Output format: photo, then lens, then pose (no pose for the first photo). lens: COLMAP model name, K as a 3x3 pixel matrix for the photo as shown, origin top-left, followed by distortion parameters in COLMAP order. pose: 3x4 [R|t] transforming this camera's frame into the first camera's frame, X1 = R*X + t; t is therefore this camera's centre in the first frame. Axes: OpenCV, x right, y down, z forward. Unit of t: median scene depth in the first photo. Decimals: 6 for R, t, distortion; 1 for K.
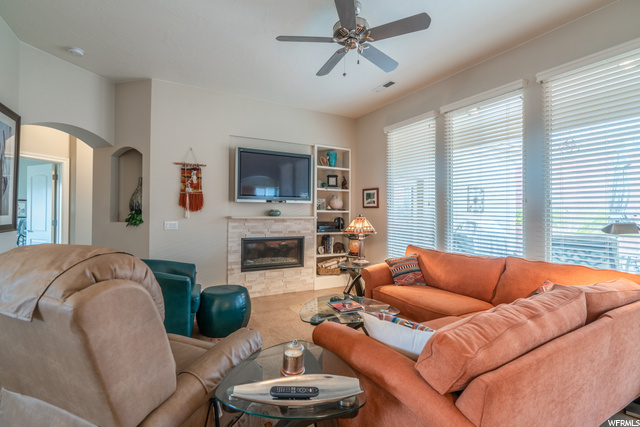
lens RADIAL K [[297.5, 0, 313.7], [0, 297.5, 210.0], [0, 0, 1]] dist [0.000032, 0.000273]
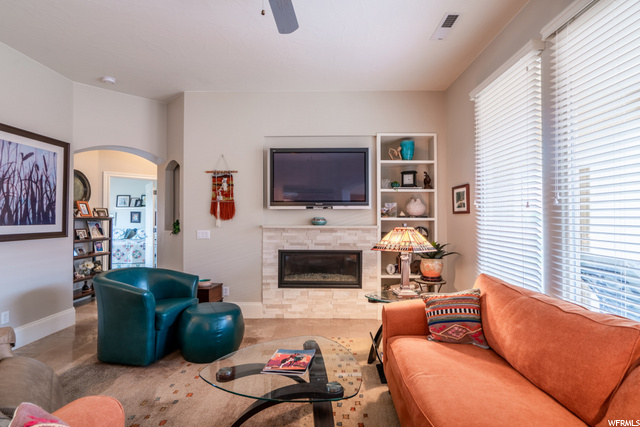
lens RADIAL K [[296.3, 0, 334.4], [0, 296.3, 217.5], [0, 0, 1]] dist [0.000408, 0.000007]
pose [[0.864610, -0.010076, -0.502342, 0.339353], [0.008908, 0.999949, -0.004724, 0.003388], [0.502365, -0.000390, 0.864656, 0.305727]]
